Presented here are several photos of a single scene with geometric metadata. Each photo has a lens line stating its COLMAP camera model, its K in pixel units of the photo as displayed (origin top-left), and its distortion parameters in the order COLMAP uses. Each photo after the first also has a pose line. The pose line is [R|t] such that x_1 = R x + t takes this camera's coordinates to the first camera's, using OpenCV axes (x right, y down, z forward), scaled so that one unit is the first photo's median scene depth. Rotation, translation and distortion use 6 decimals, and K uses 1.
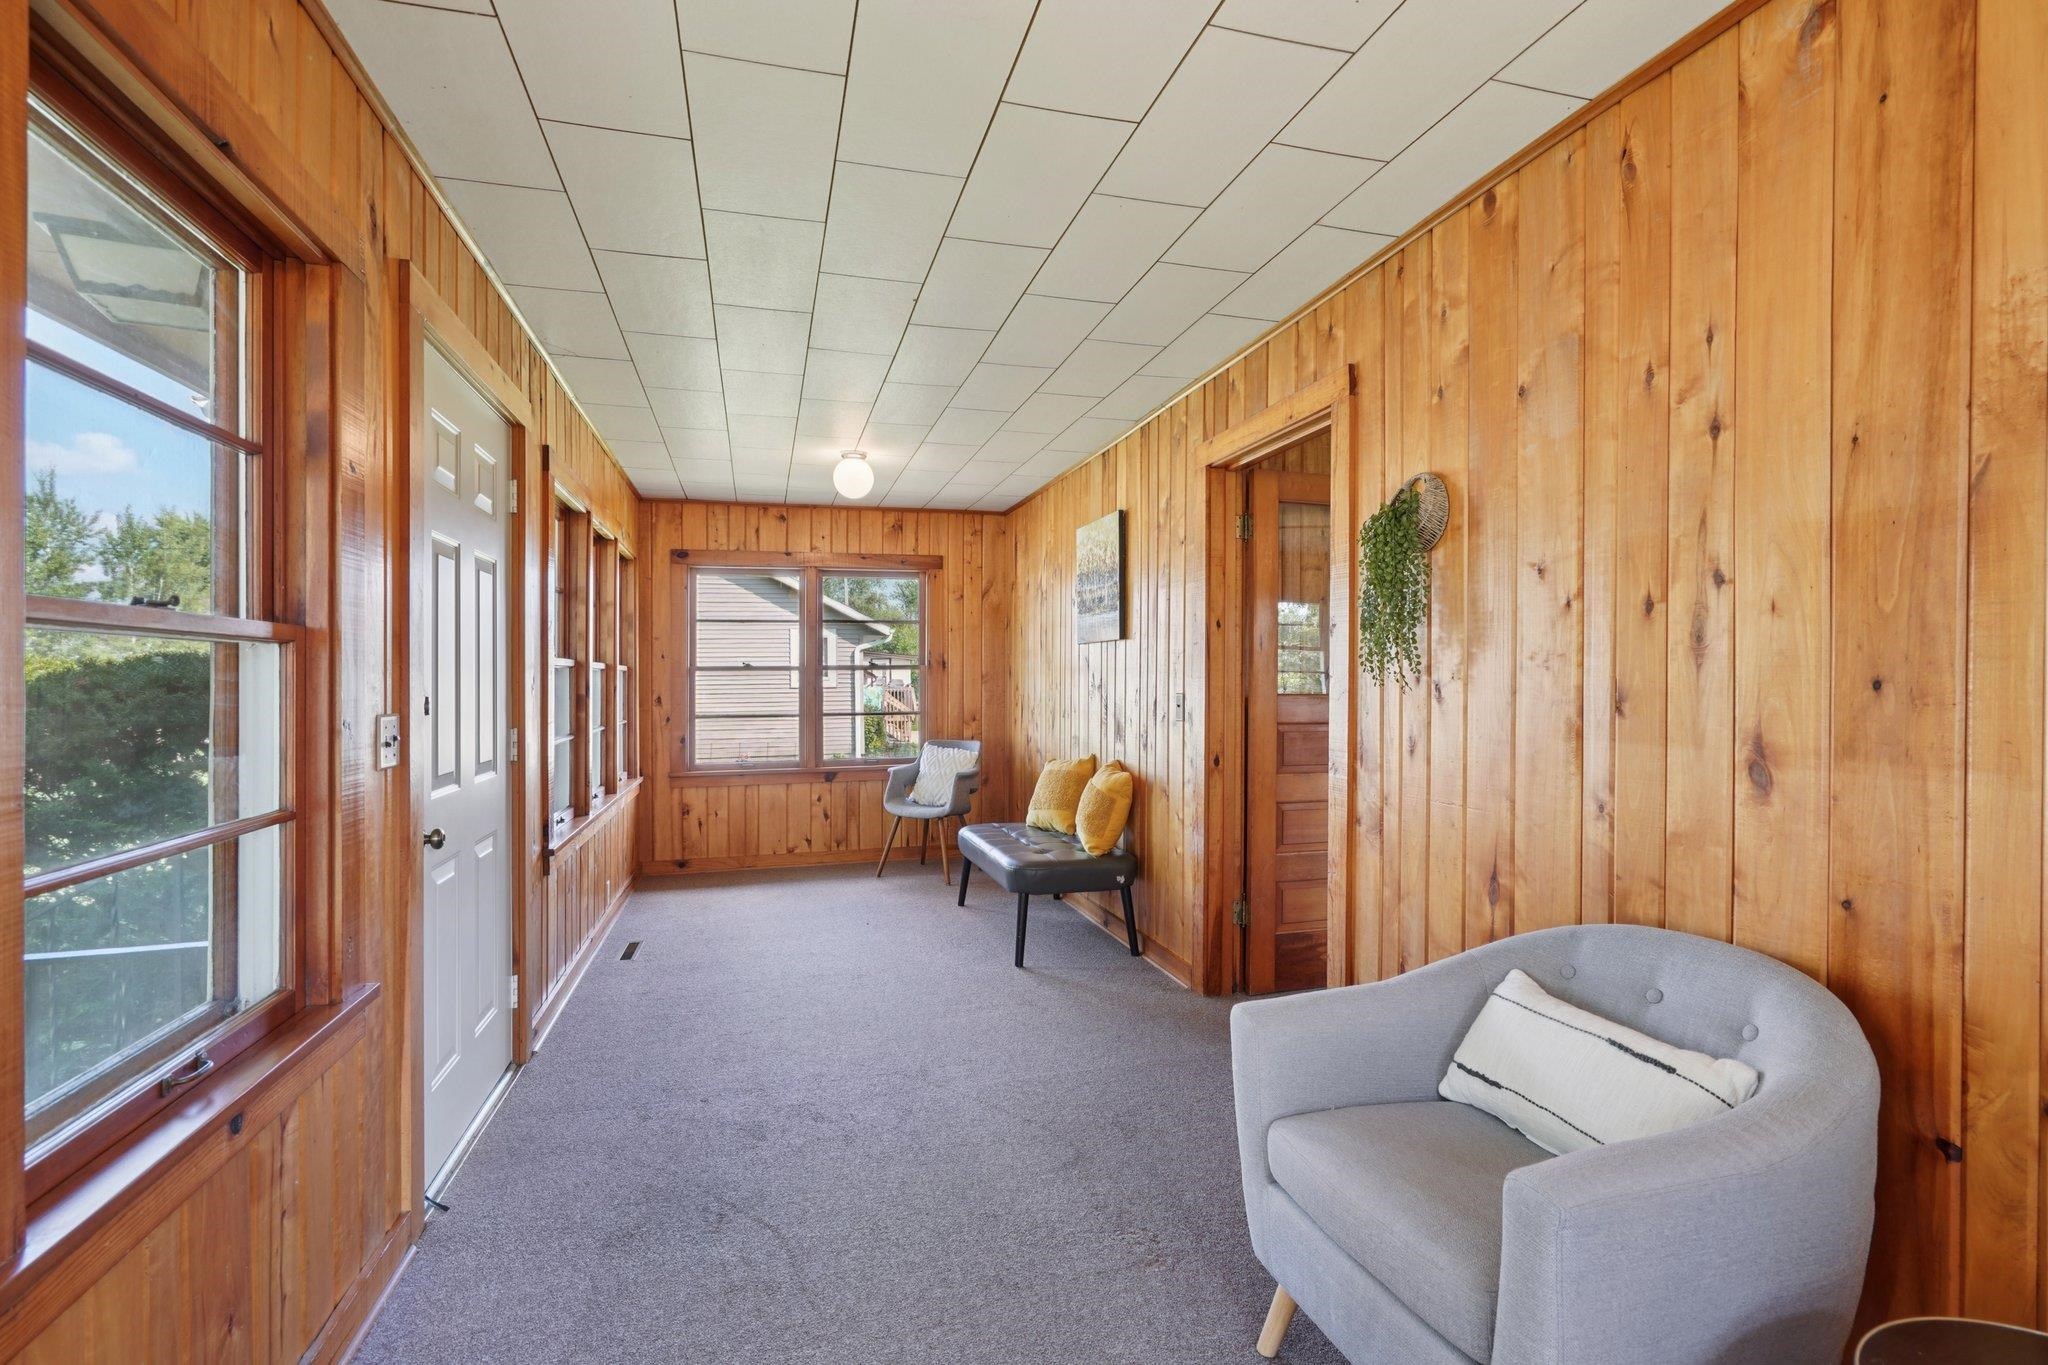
lens RADIAL K [[947.9, 0, 1025.2], [0, 947.9, 685.0], [0, 0, 1]] dist [-0.002314, 0.001460]
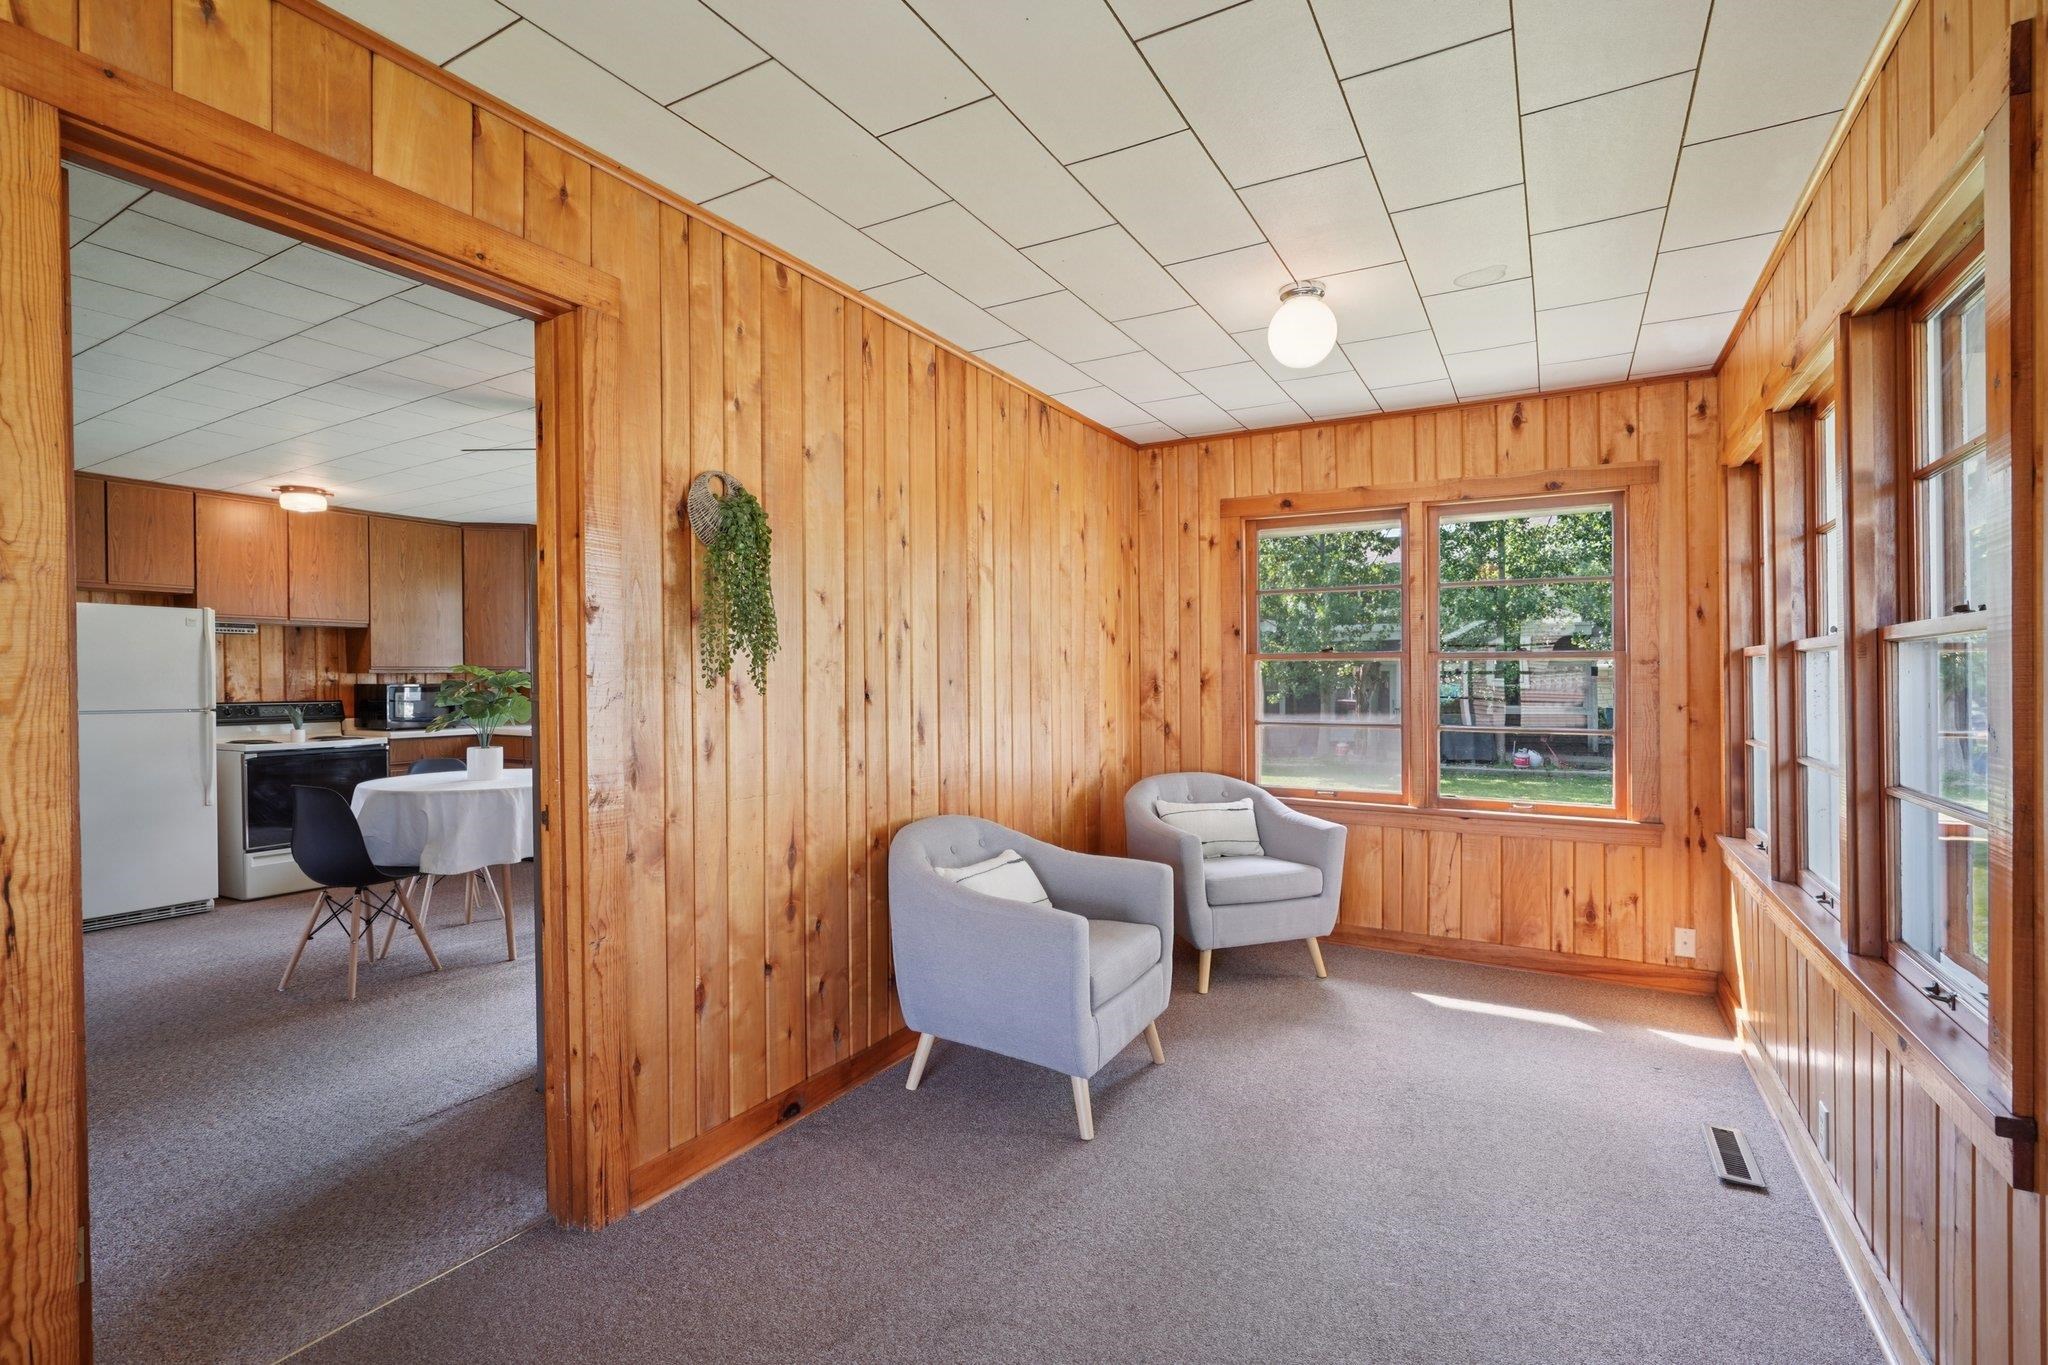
lens RADIAL K [[947.9, 0, 1021.0], [0, 947.9, 681.7], [0, 0, 1]] dist [-0.002314, 0.001460]
pose [[-0.701287, 0.004280, 0.712867, -0.572887], [0.009624, 0.999948, 0.003464, -0.005714], [-0.712815, 0.009289, -0.701291, 1.670551]]
